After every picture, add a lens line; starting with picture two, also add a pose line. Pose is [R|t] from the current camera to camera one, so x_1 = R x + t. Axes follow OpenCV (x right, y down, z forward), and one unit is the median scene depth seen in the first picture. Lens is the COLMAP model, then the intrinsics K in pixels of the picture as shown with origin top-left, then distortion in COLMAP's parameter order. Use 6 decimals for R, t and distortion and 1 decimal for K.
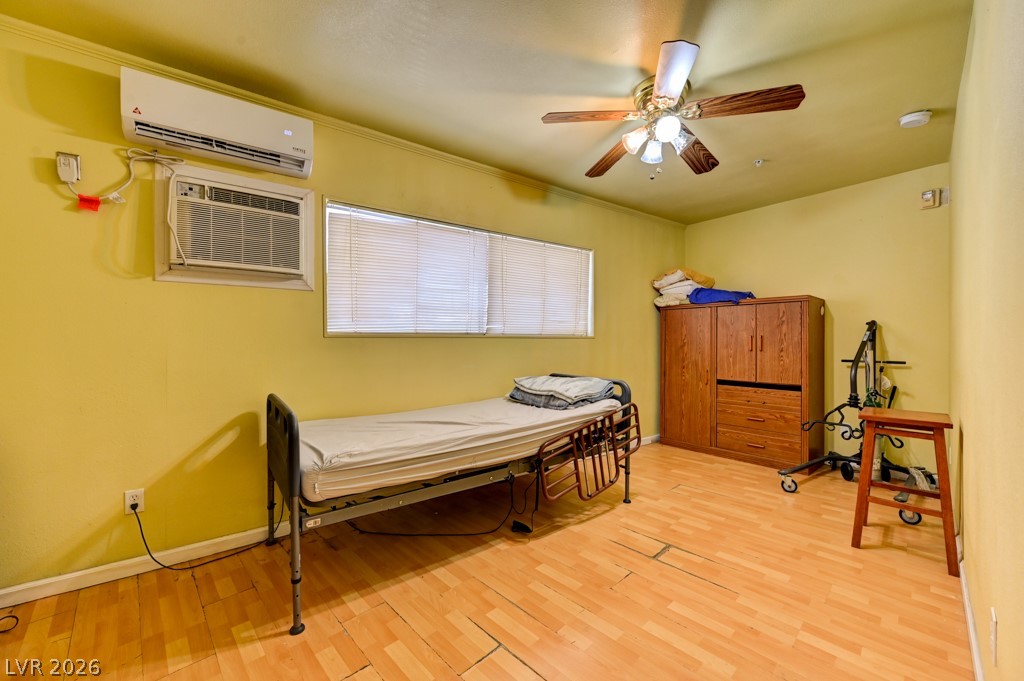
lens RADIAL K [[402.0, 0, 516.1], [0, 402.0, 338.9], [0, 0, 1]] dist [0.000100, 0.000612]
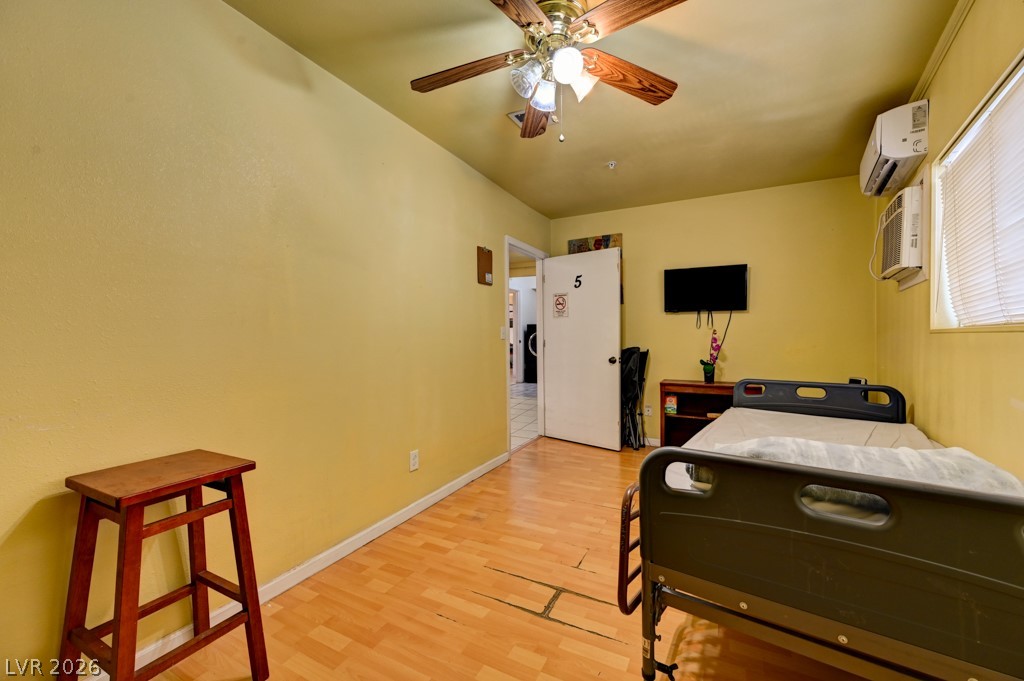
lens RADIAL K [[402.0, 0, 516.1], [0, 402.0, 338.9], [0, 0, 1]] dist [0.000100, 0.000612]
pose [[-0.948116, 0.005658, -0.317875, 0.583773], [0.002923, 0.999955, 0.009079, -0.002067], [0.317911, 0.007678, -0.948089, 1.479372]]
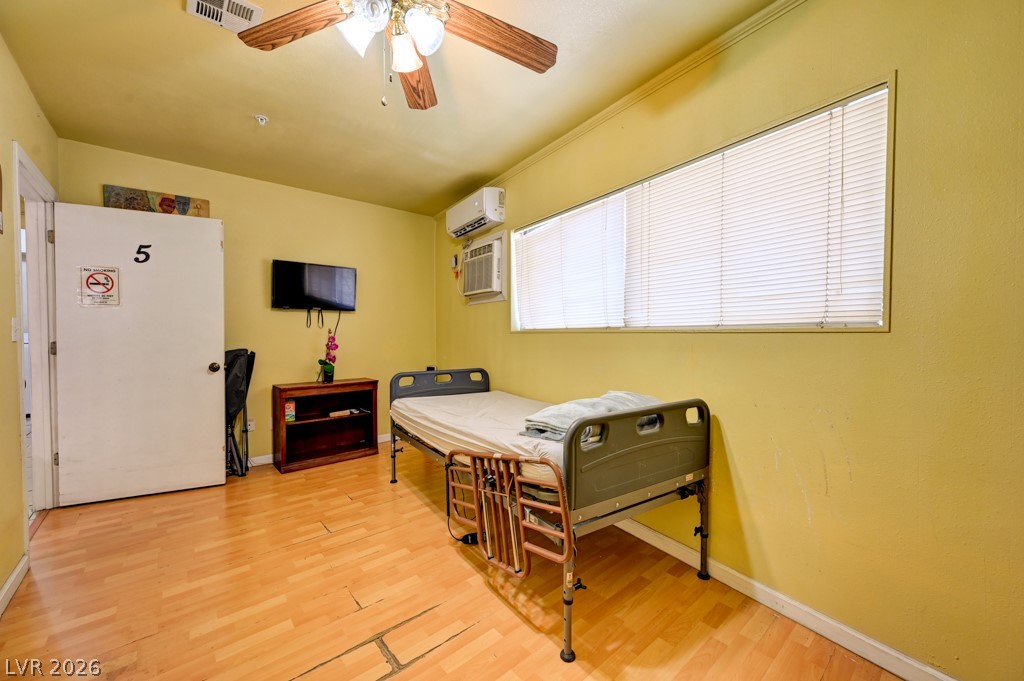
lens RADIAL K [[402.0, 0, 516.1], [0, 402.0, 338.9], [0, 0, 1]] dist [0.000100, 0.000612]
pose [[-0.056017, 0.013216, -0.998342, 0.866547], [0.000936, 0.999913, 0.013184, -0.002291], [0.998429, -0.000196, -0.056025, 1.069412]]
